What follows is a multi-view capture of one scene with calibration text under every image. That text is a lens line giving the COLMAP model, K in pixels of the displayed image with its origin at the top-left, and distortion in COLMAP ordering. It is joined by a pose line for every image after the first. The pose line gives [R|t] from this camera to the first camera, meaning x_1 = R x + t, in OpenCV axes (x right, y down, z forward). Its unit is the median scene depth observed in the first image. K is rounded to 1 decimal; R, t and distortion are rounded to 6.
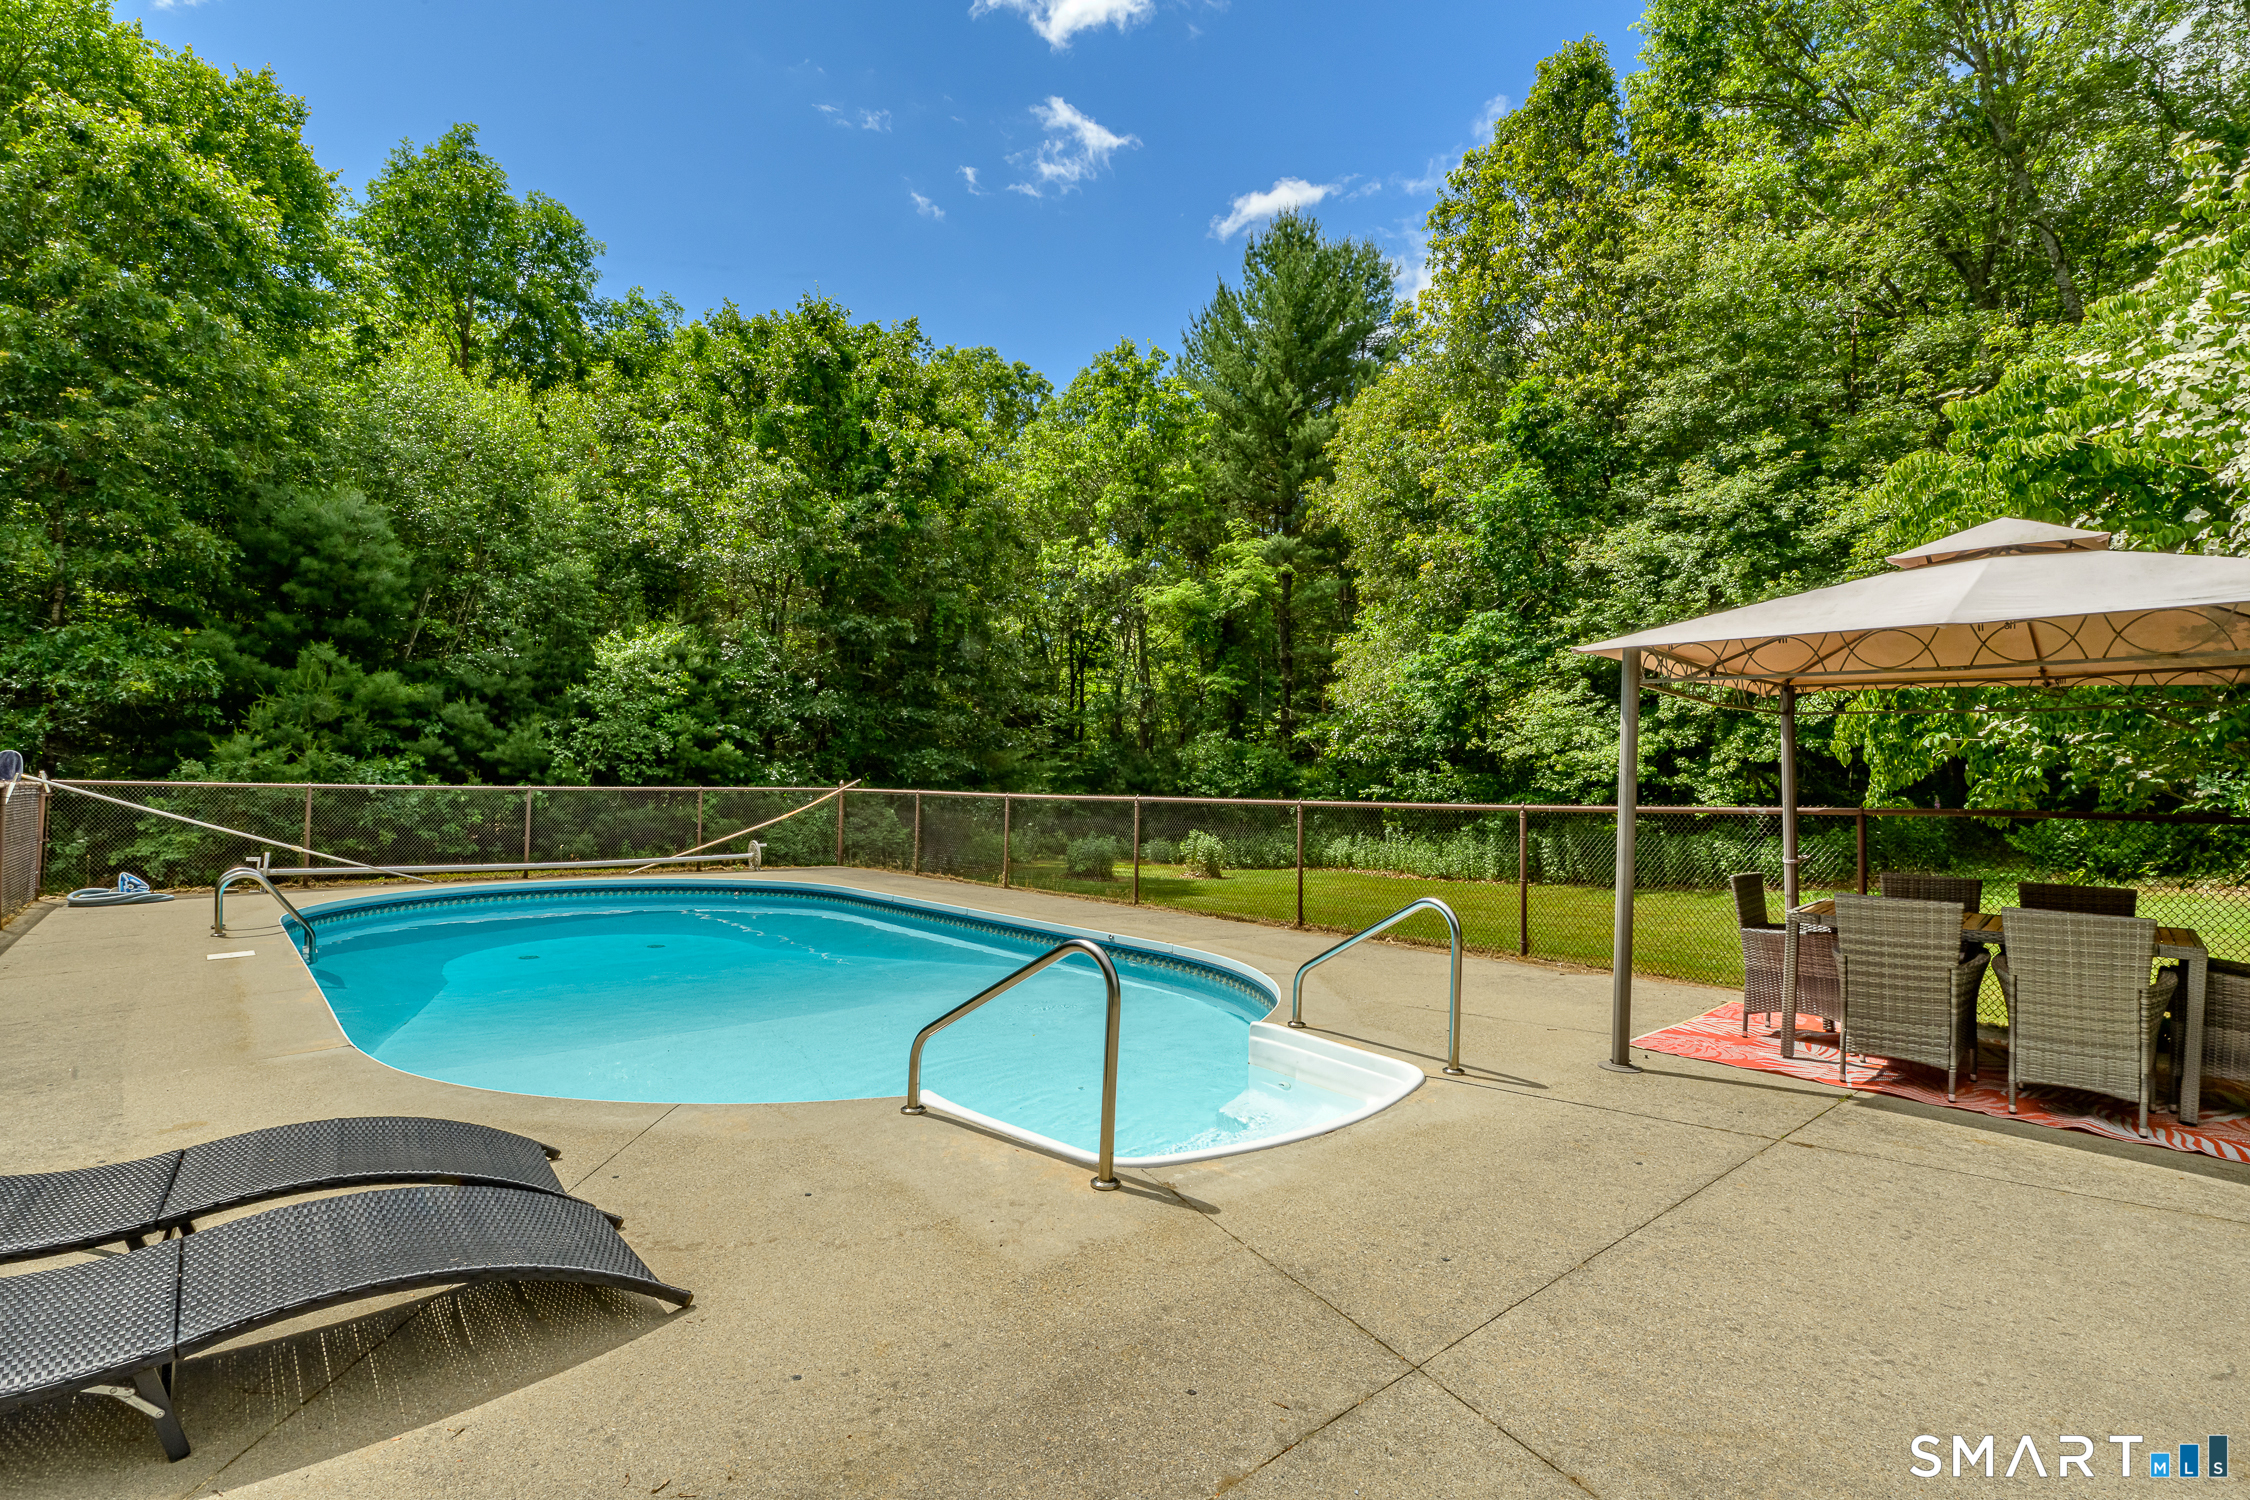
lens RADIAL K [[1092.3, 0, 1160.6], [0, 1092.3, 745.1], [0, 0, 1]] dist [-0.005913, -0.000655]
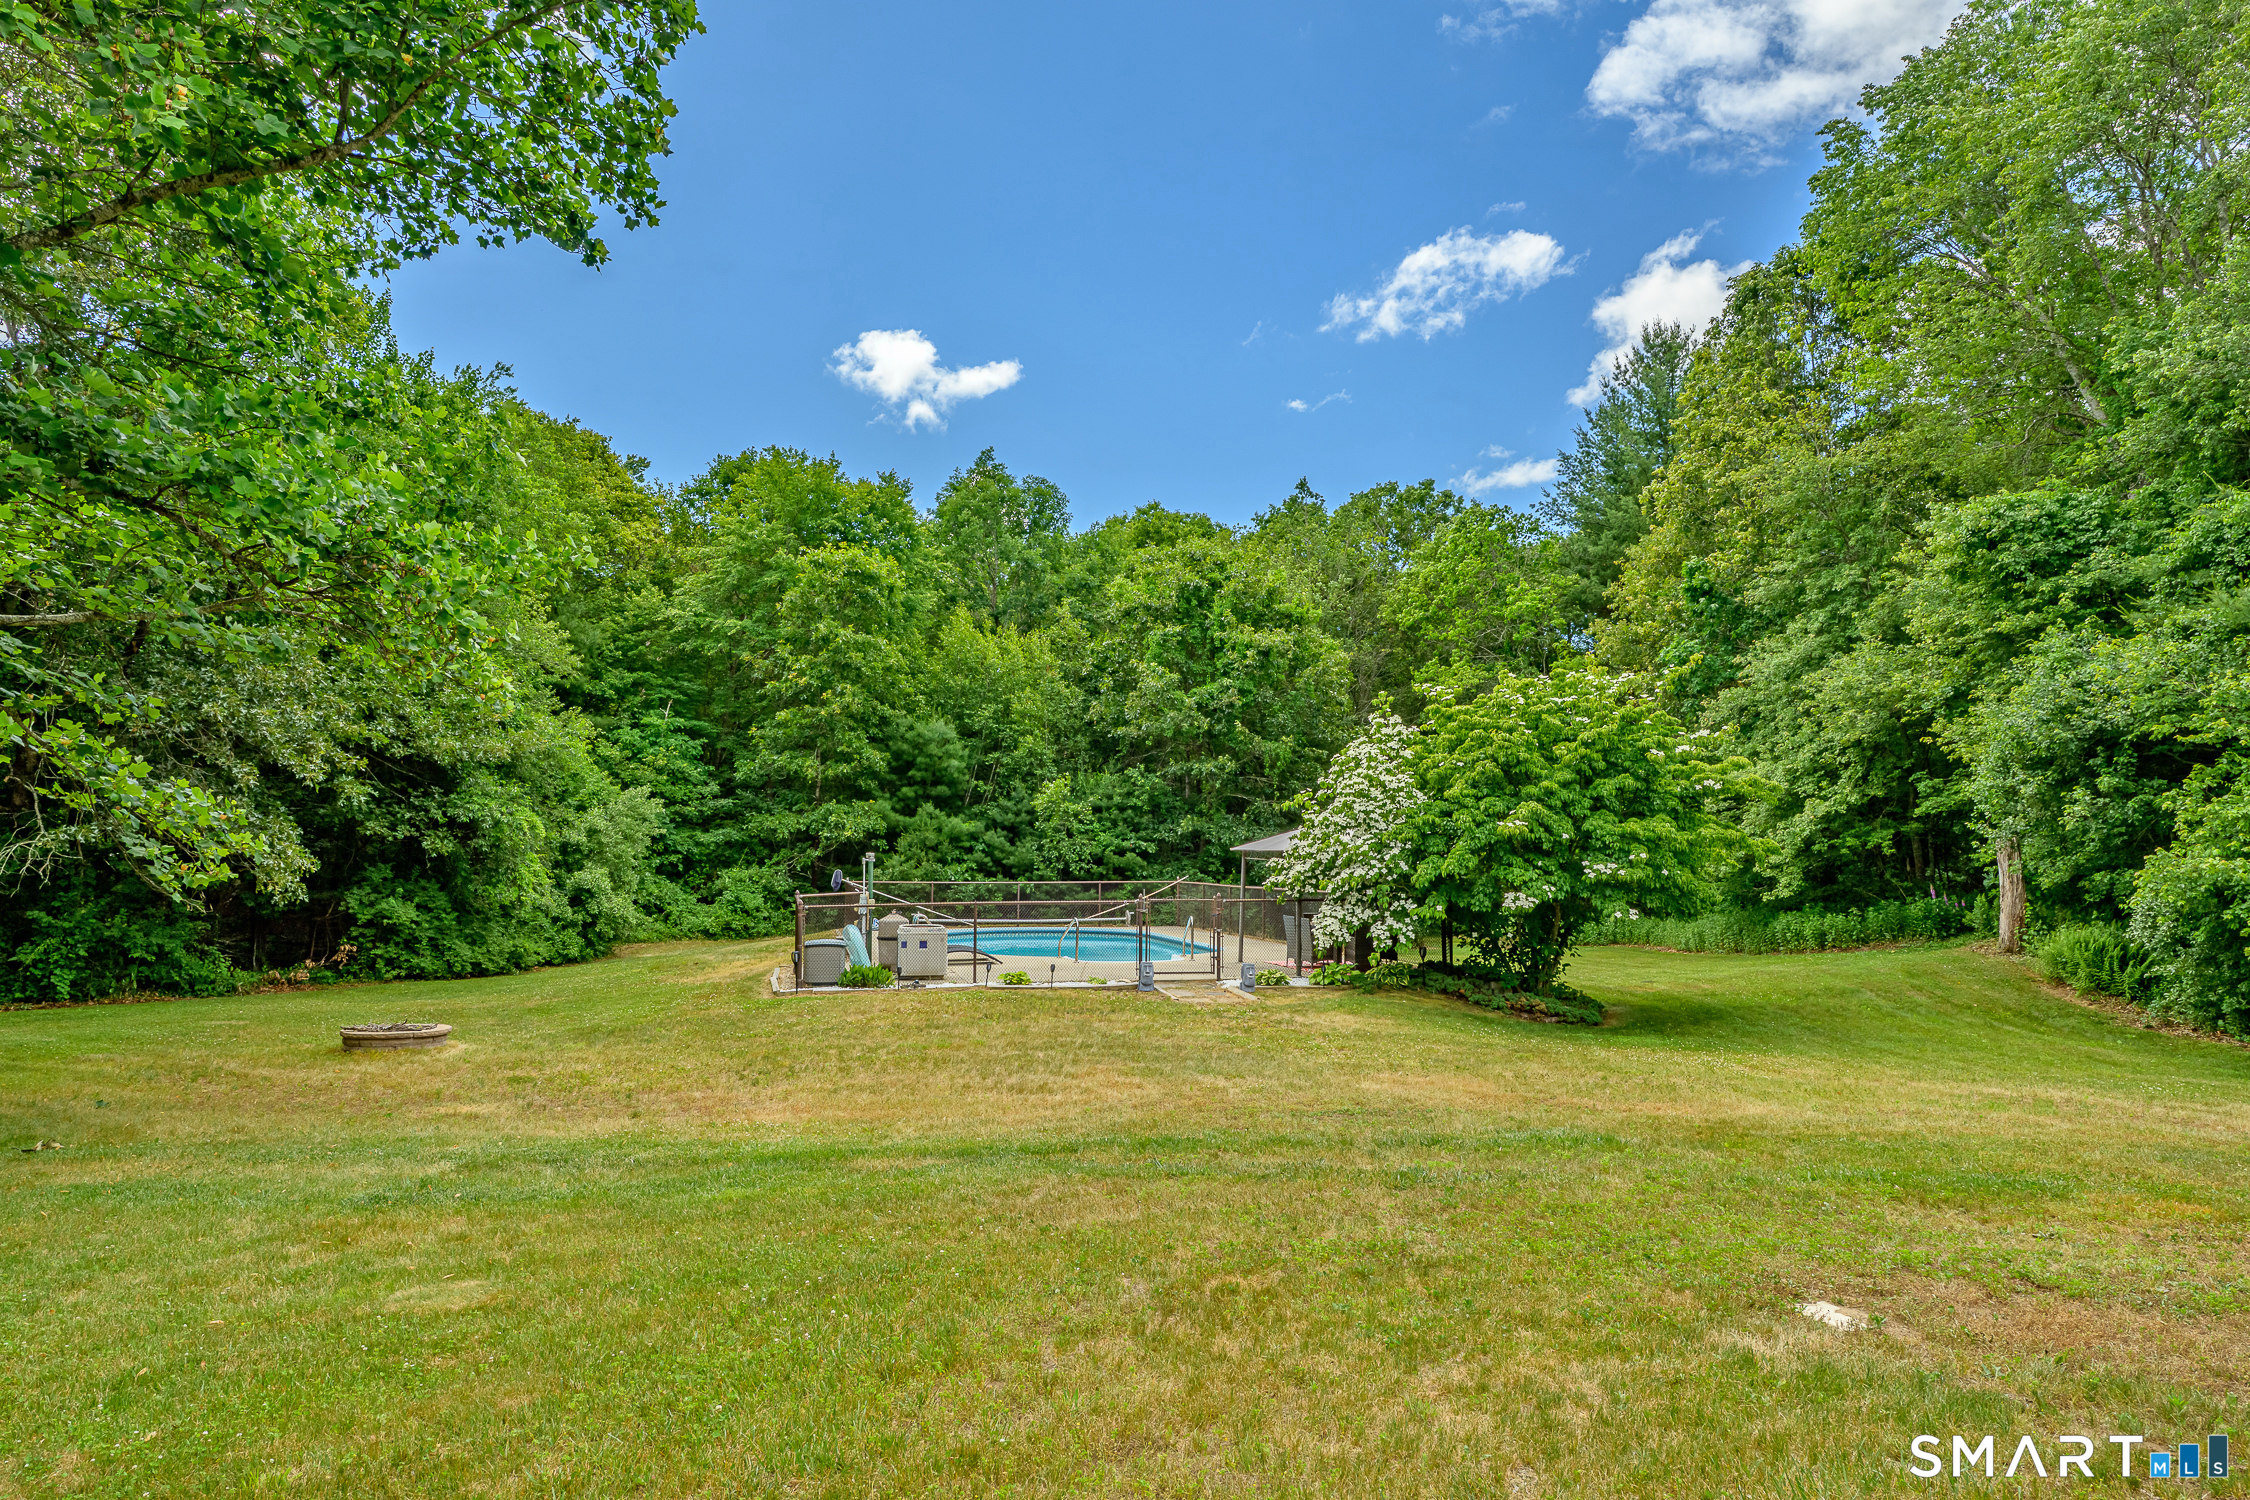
lens RADIAL K [[1355.3, 0, 1125.0], [0, 1355.3, 750.0], [0, 0, 1]] dist [0.009546, 0.047425]
pose [[0.875475, -0.054893, -0.480136, 0.588855], [0.032614, 0.997974, -0.054627, -0.043760], [0.482162, 0.032165, 0.875491, -0.797156]]
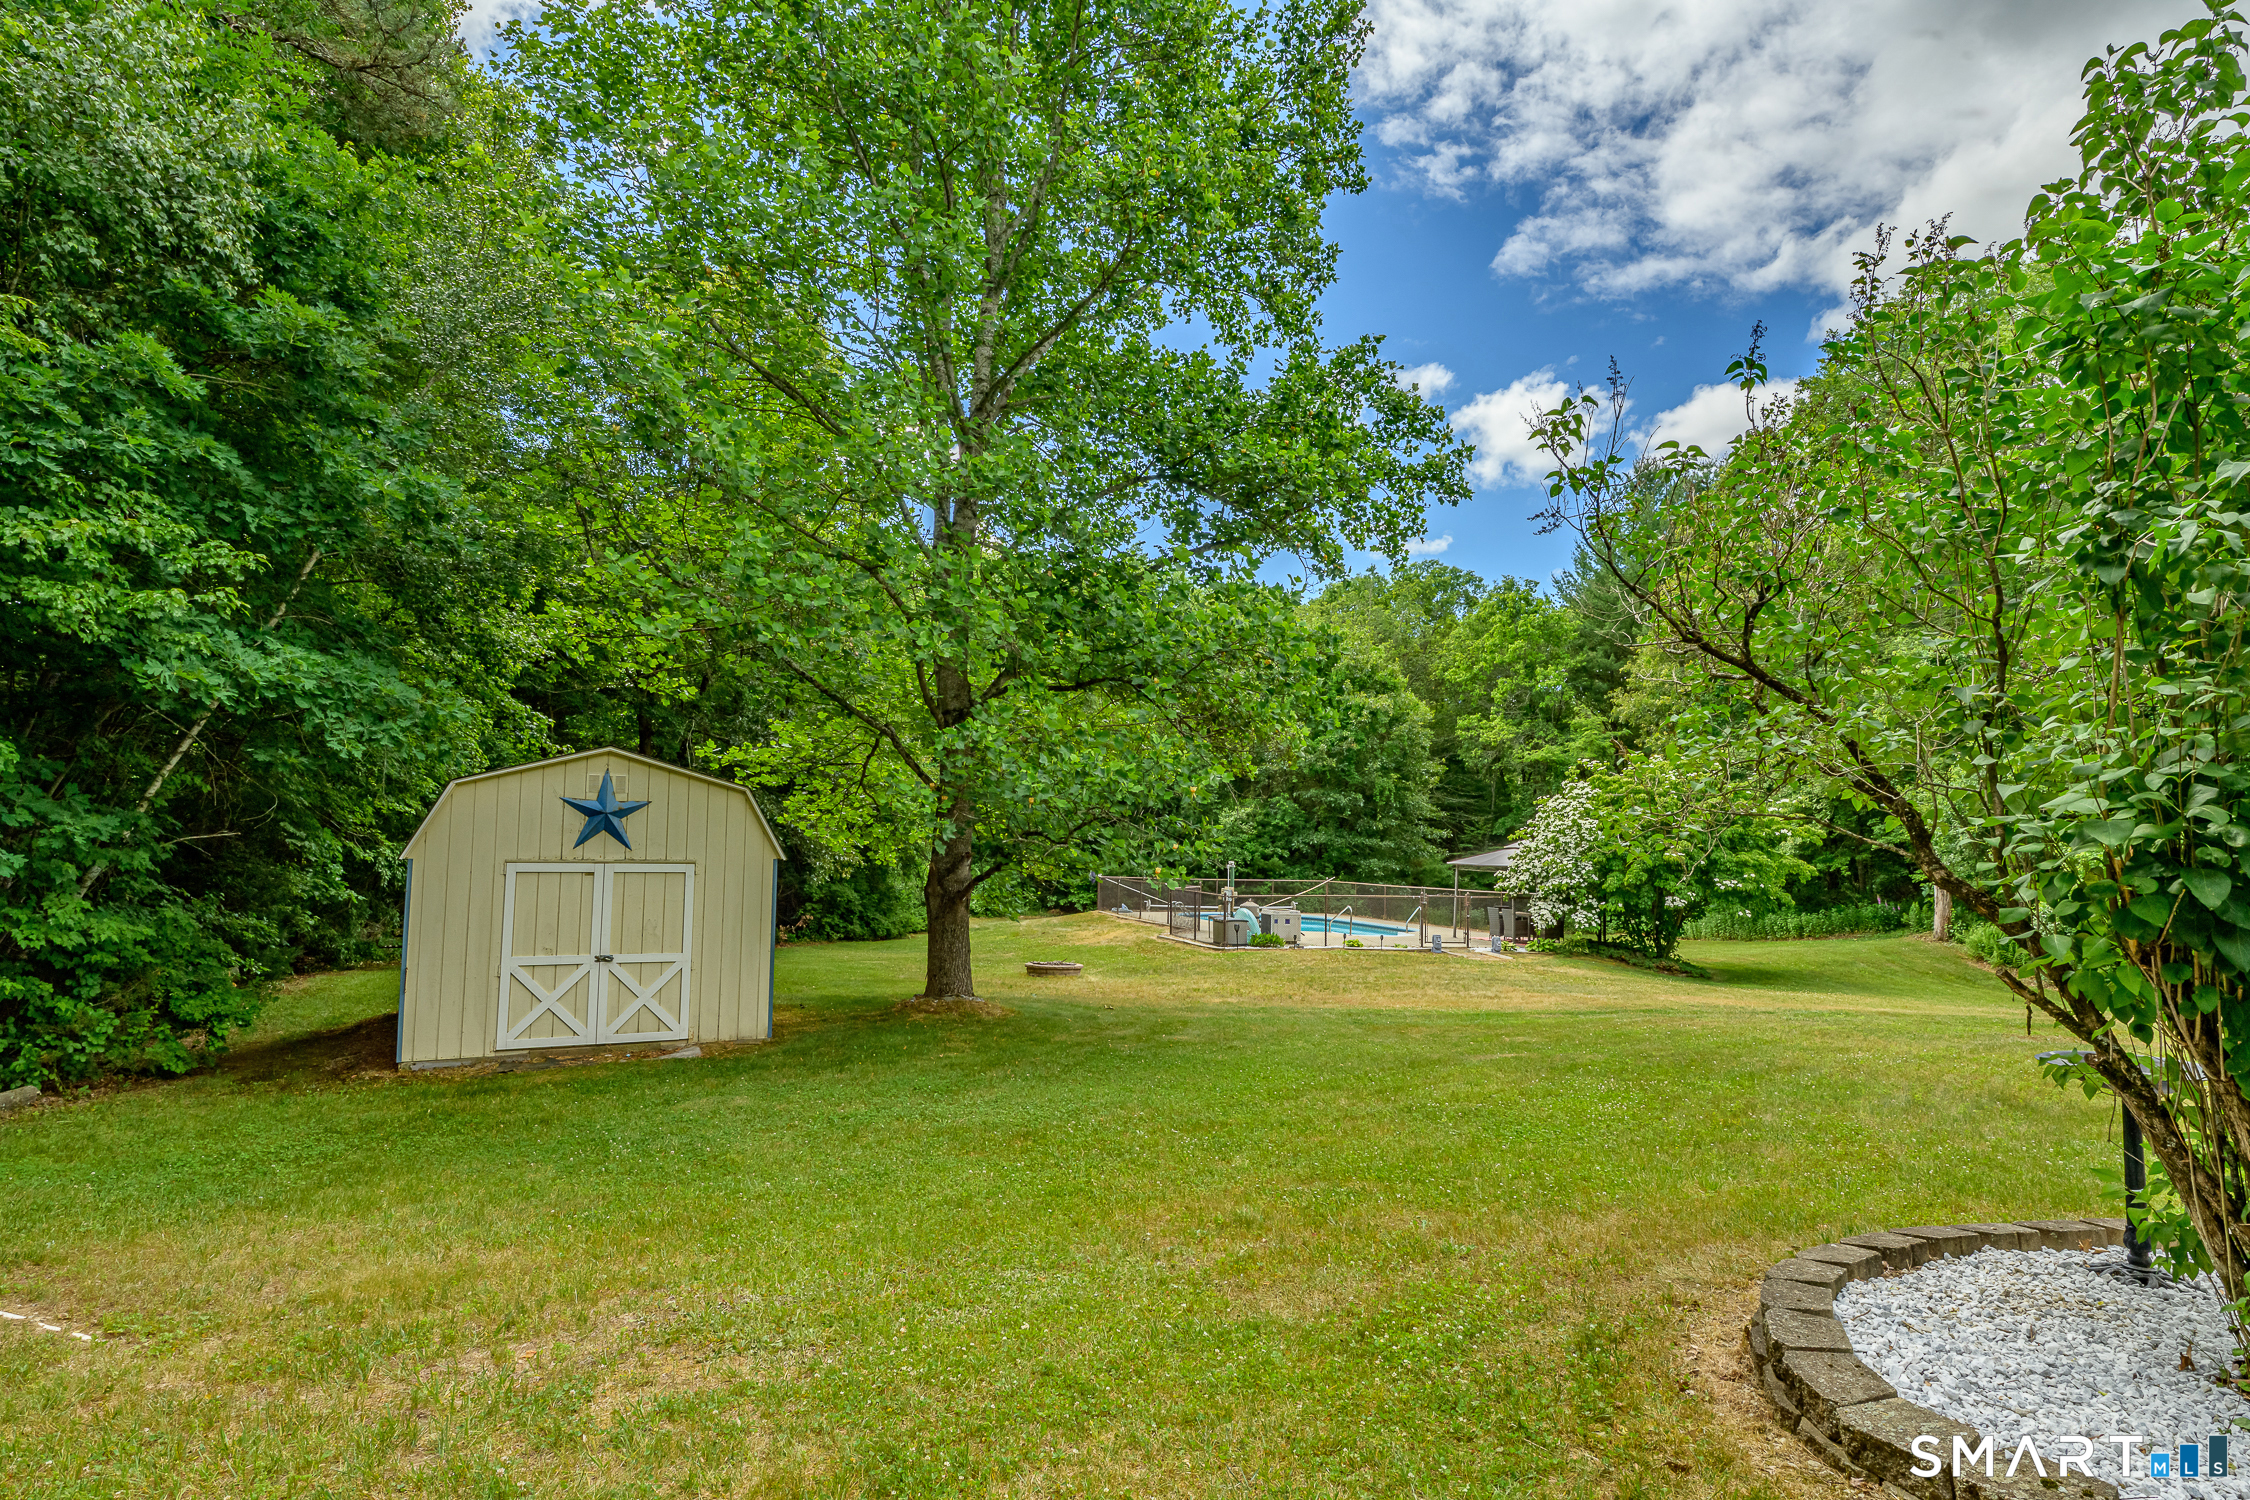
lens RADIAL K [[1205.1, 0, 1125.0], [0, 1205.1, 750.0], [0, 0, 1]] dist [0.037217, 0.000318]
pose [[0.896663, -0.037483, -0.441124, 0.420008], [0.012250, 0.998129, -0.059912, -0.079421], [0.442544, 0.048317, 0.895444, -1.372611]]
